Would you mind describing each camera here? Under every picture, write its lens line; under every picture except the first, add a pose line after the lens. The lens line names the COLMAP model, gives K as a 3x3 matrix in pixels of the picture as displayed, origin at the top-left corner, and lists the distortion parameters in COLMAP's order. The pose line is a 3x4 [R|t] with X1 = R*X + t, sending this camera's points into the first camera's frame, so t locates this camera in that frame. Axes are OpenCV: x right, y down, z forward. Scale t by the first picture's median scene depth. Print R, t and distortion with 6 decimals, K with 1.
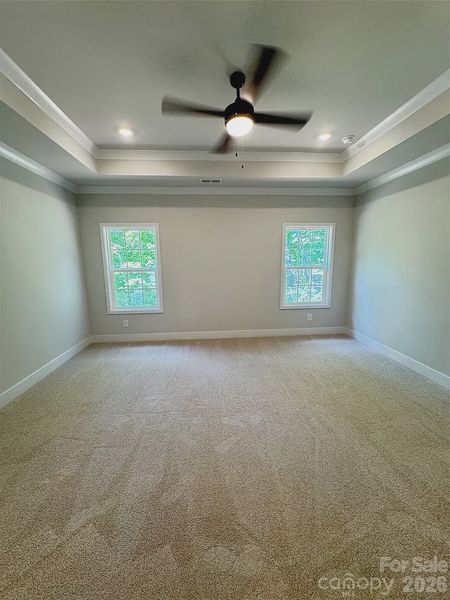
lens RADIAL K [[241.9, 0, 225.0], [0, 241.9, 300.0], [0, 0, 1]] dist [0.000941, 0.000141]
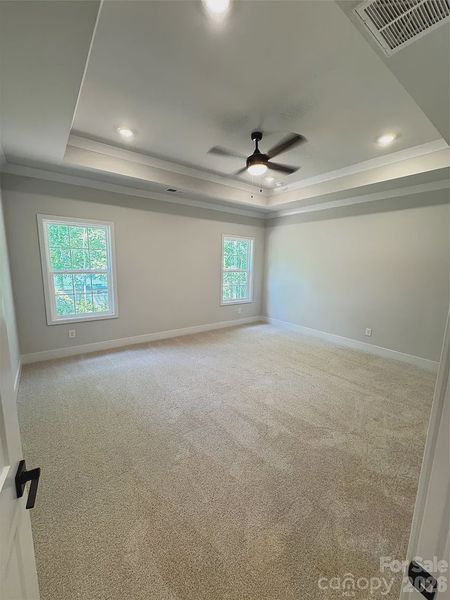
lens RADIAL K [[241.9, 0, 225.0], [0, 241.9, 300.0], [0, 0, 1]] dist [0.000941, 0.000141]
pose [[0.838225, -0.053937, 0.542650, -0.440975], [0.059131, 0.998219, 0.007880, 0.001803], [-0.542109, 0.025482, 0.839922, -0.019434]]
